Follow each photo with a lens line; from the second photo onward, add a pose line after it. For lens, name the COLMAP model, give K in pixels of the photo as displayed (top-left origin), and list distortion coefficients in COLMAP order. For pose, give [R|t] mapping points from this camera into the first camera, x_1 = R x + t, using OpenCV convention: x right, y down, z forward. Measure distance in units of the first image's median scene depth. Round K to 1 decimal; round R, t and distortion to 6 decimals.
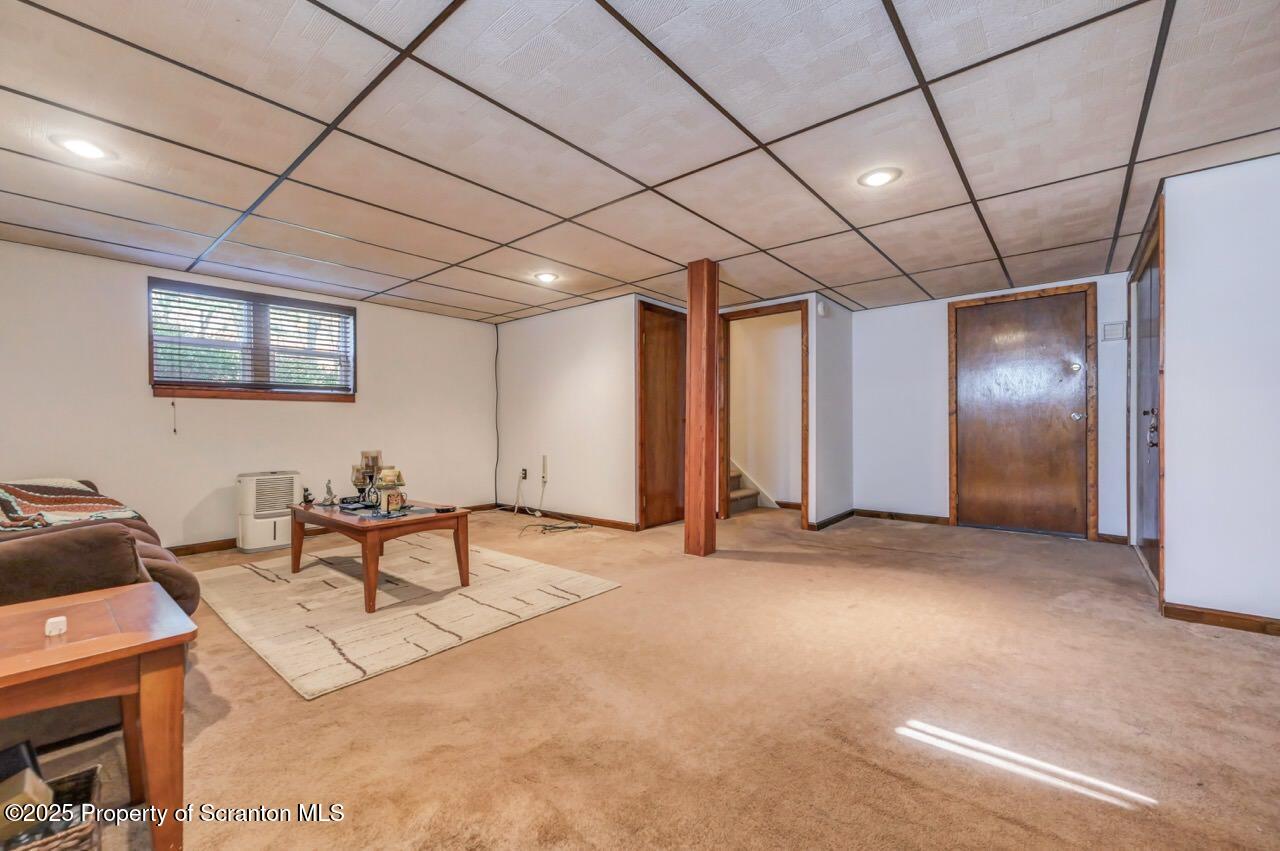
lens RADIAL K [[513.7, 0, 640.0], [0, 513.7, 425.5], [0, 0, 1]] dist [-0.000309, 0.000055]
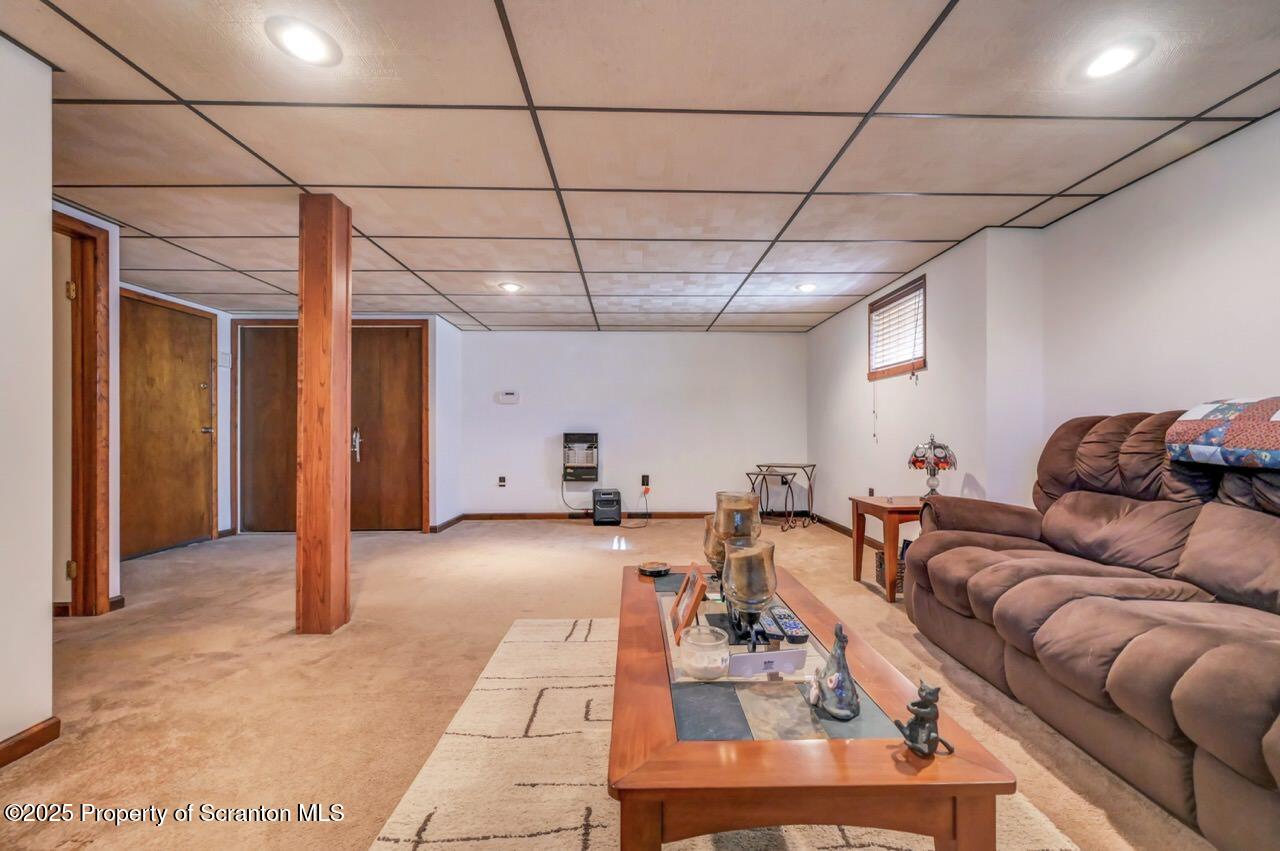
lens RADIAL K [[513.7, 0, 640.0], [0, 513.7, 425.5], [0, 0, 1]] dist [-0.000309, 0.000055]
pose [[-0.657571, 0.016602, 0.753209, -0.678272], [0.005334, 0.999835, -0.017382, -0.004837], [-0.753373, -0.007412, -0.657551, 1.168508]]
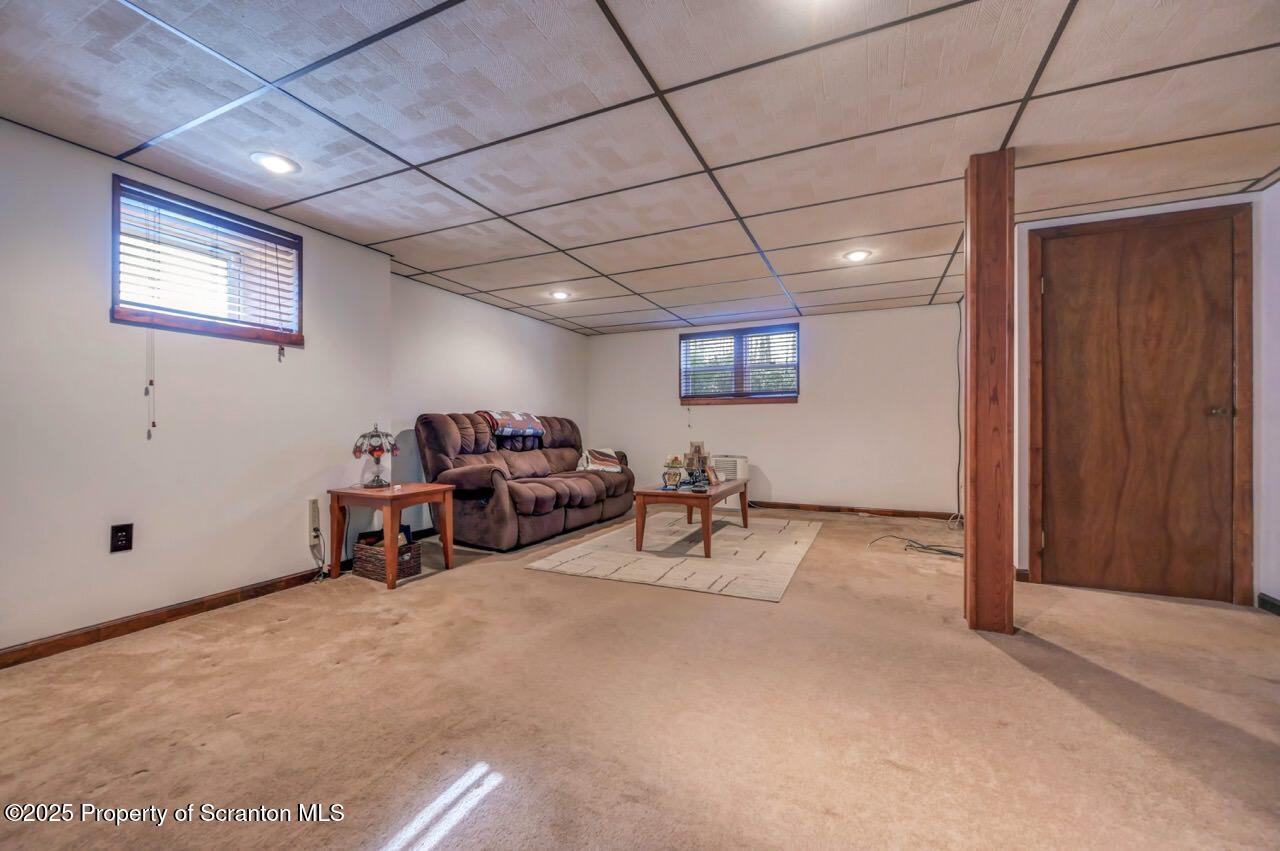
lens RADIAL K [[502.0, 0, 640.0], [0, 502.0, 425.5], [0, 0, 1]] dist [-0.000915, 0.000017]
pose [[0.268965, 0.004250, -0.963141, 0.612917], [0.003374, 0.999980, 0.005355, -0.000328], [0.963144, -0.004690, 0.268945, 0.446179]]
